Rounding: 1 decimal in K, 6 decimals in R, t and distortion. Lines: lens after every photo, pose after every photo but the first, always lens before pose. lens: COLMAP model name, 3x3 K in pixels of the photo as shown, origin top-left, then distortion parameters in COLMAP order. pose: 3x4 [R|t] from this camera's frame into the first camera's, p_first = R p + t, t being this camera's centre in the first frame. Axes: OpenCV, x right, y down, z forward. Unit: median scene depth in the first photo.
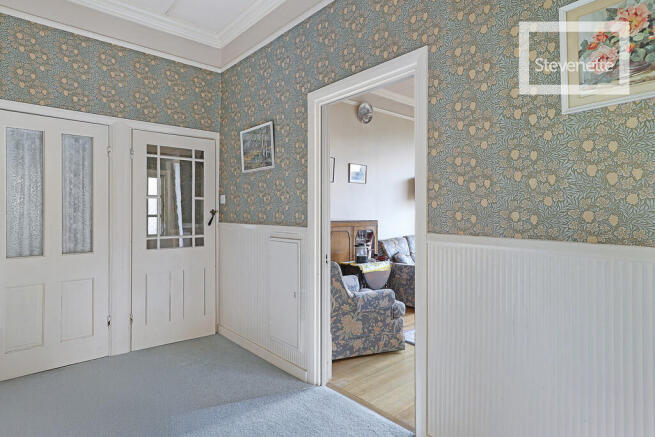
lens RADIAL K [[365.2, 0, 326.6], [0, 365.2, 210.0], [0, 0, 1]] dist [0.013578, -0.000287]
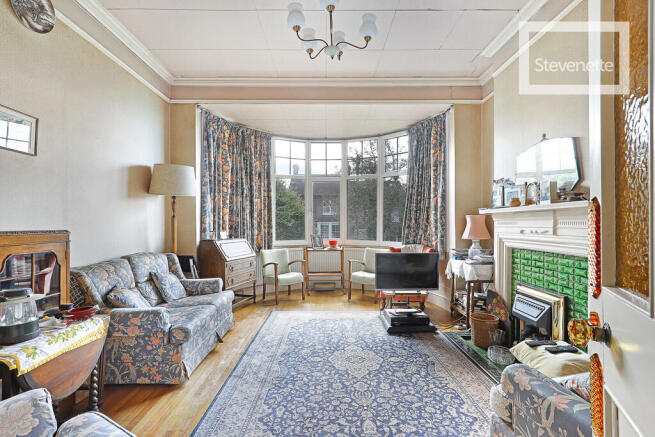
lens RADIAL K [[306.3, 0, 327.5], [0, 306.3, 218.5], [0, 0, 1]] dist [0.000092, 0.000298]
pose [[0.658302, 0.000712, 0.752754, 0.057753], [0.007736, 0.999940, -0.007712, 0.017544], [-0.752714, 0.010900, 0.658257, 0.455594]]
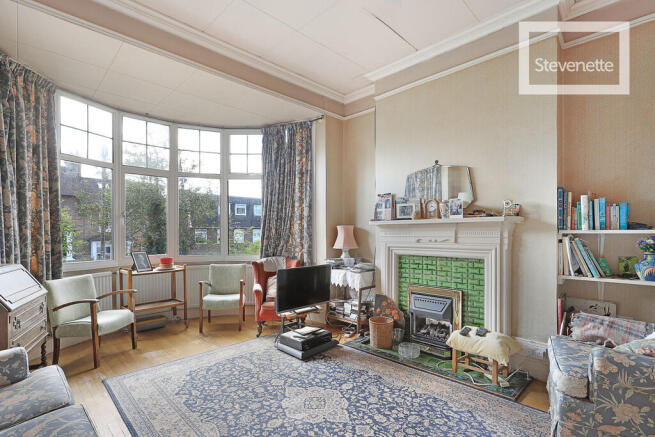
lens RADIAL K [[317.9, 0, 327.7], [0, 317.9, 231.5], [0, 0, 1]] dist [-0.001322, -0.000060]
pose [[-0.056211, -0.008749, 0.998381, 0.047592], [0.002962, 0.999956, 0.008929, 0.014428], [-0.998415, 0.003459, -0.056183, 0.712039]]
